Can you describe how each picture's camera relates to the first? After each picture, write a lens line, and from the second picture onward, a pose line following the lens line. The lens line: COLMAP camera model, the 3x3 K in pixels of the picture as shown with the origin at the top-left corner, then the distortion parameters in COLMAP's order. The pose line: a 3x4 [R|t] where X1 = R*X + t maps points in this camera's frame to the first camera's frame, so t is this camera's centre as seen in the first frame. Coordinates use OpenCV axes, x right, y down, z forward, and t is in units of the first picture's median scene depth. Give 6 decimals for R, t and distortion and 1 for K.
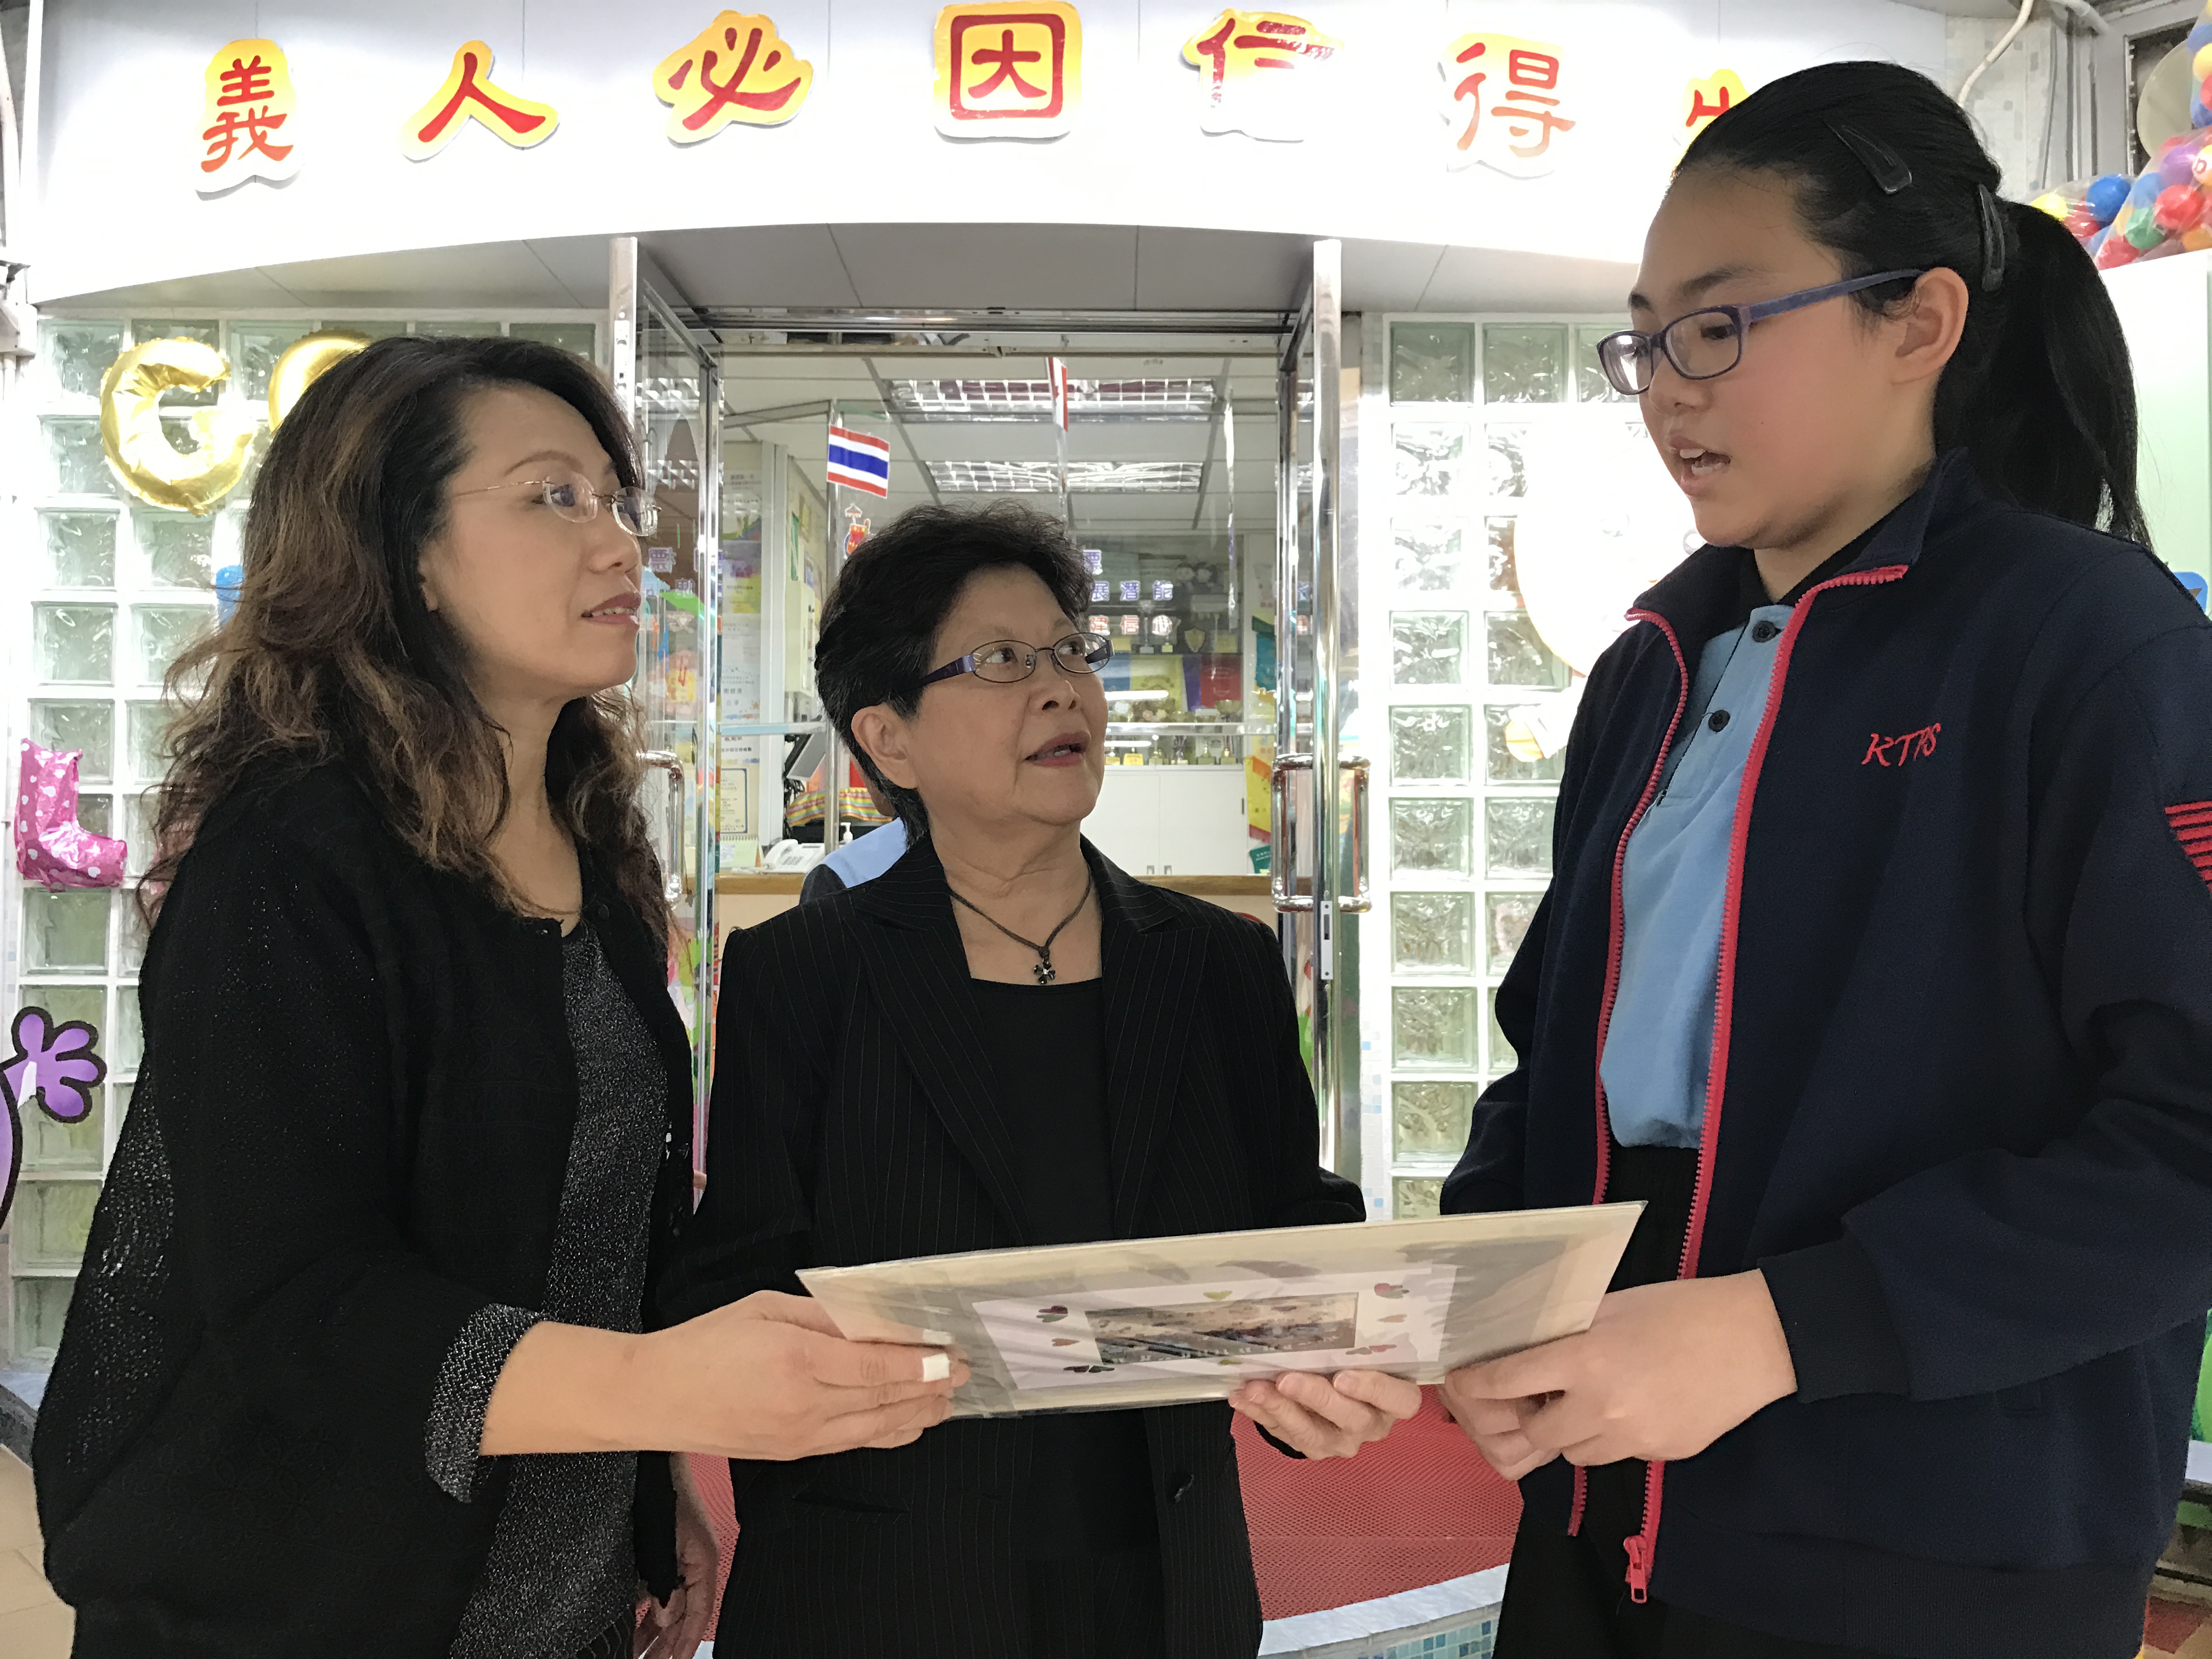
lens RADIAL K [[1801.4, 0, 1108.8], [0, 1801.4, 824.7], [0, 0, 1]] dist [0.014661, 0.006704]
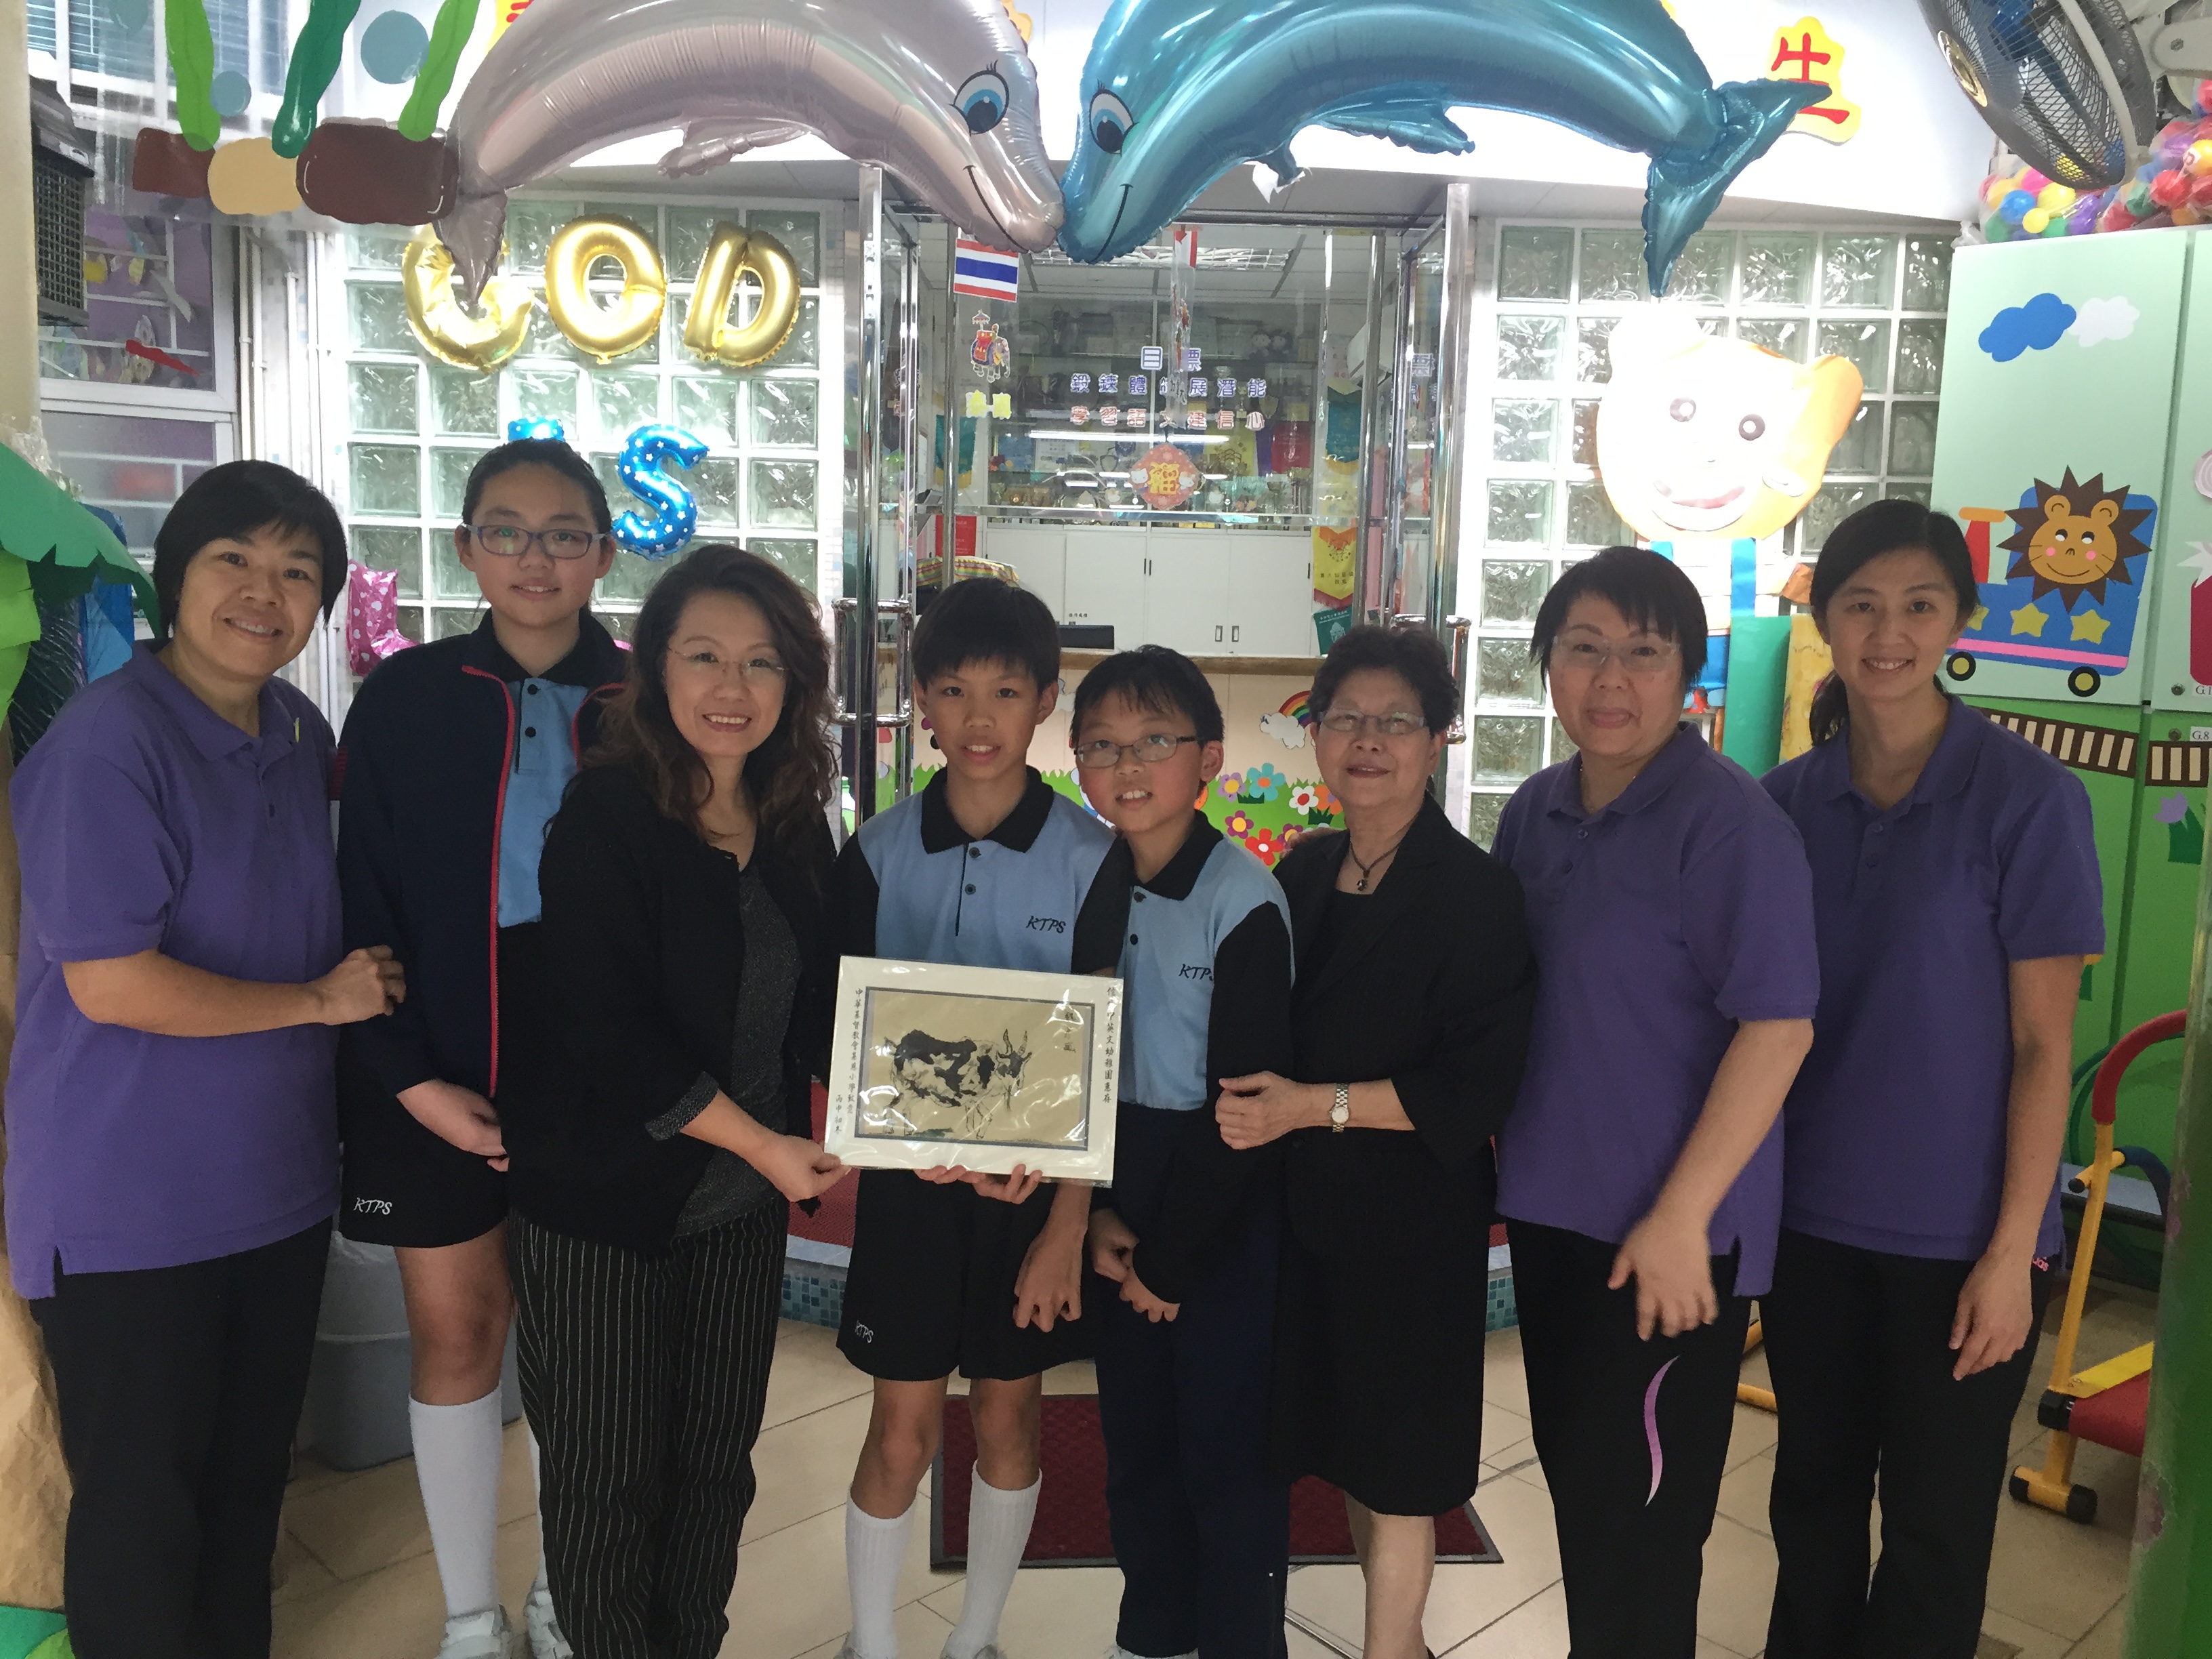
lens RADIAL K [[1877.2, 0, 1100.4], [0, 1877.2, 832.4], [0, 0, 1]] dist [0.058999, 0.007634]
pose [[0.999723, 0.021894, -0.008603, -0.083967], [-0.020216, 0.986637, 0.161672, -0.083436], [0.012028, -0.161453, 0.986807, -0.274104]]
